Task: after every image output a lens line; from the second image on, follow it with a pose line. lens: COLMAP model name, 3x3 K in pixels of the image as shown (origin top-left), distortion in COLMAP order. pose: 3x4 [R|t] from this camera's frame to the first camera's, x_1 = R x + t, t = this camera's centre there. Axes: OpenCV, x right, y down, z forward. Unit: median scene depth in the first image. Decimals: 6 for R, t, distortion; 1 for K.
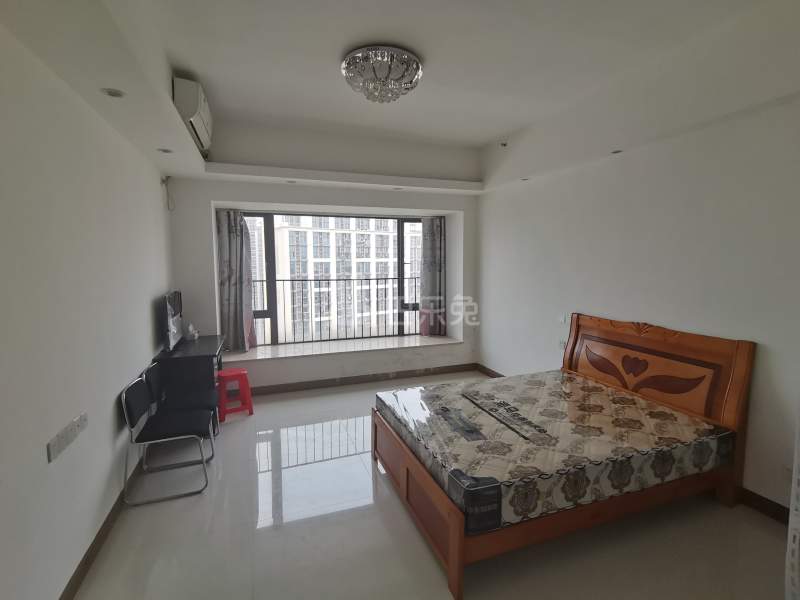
lens RADIAL K [[393.4, 0, 398.9], [0, 393.4, 296.4], [0, 0, 1]] dist [0.039022, -0.023918]
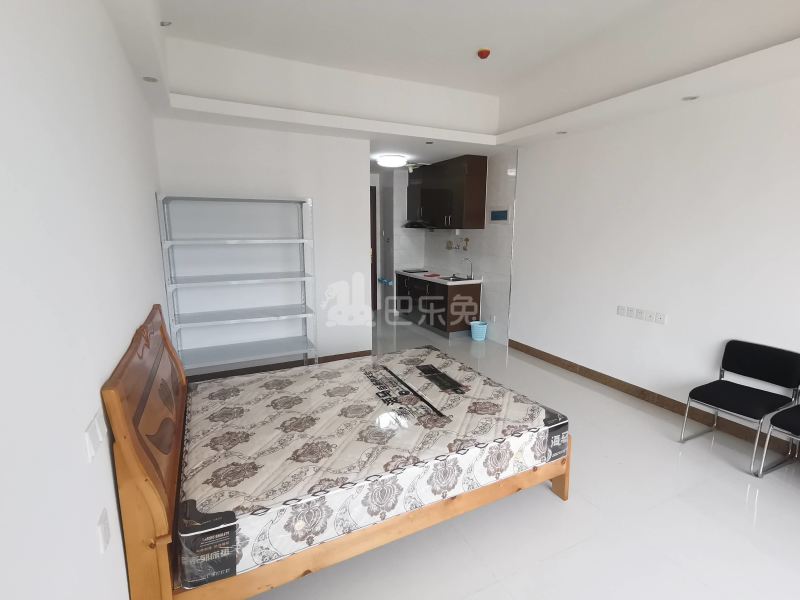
lens RADIAL K [[393.4, 0, 398.9], [0, 393.4, 296.4], [0, 0, 1]] dist [0.039022, -0.023918]
pose [[-0.993827, 0.026320, -0.107776, 0.315114], [-0.002797, 0.965198, 0.261506, -0.137647], [0.110908, 0.260193, -0.959166, 1.655200]]
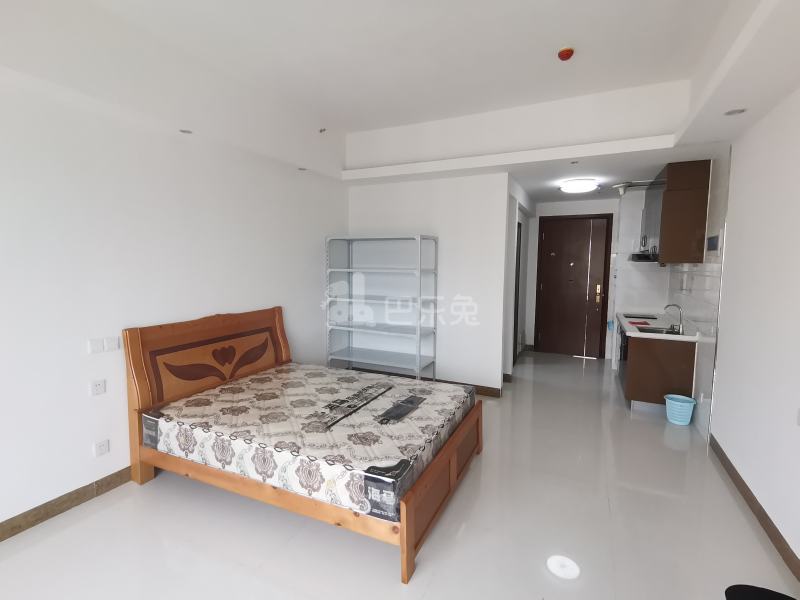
lens RADIAL K [[393.4, 0, 398.9], [0, 393.4, 296.4], [0, 0, 1]] dist [0.039022, -0.023918]
pose [[-0.708706, -0.062151, 0.702761, -0.474182], [0.063622, 0.986423, 0.151398, -0.111852], [-0.702629, 0.152008, -0.695130, 1.444037]]
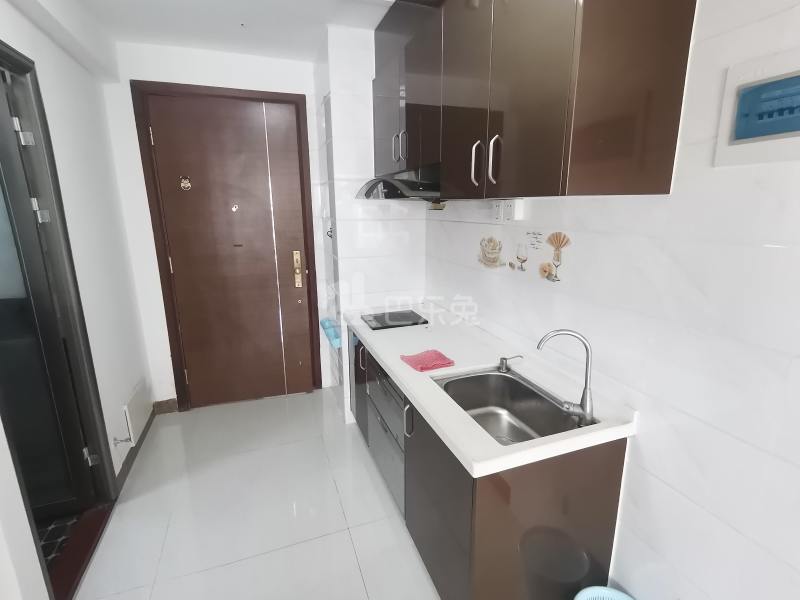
lens RADIAL K [[393.4, 0, 398.9], [0, 393.4, 296.4], [0, 0, 1]] dist [0.039022, -0.023918]
pose [[-0.999888, 0.014459, 0.003819, -0.027707], [0.014928, 0.949500, 0.313413, 0.005818], [0.000905, 0.313435, -0.949609, 0.274728]]
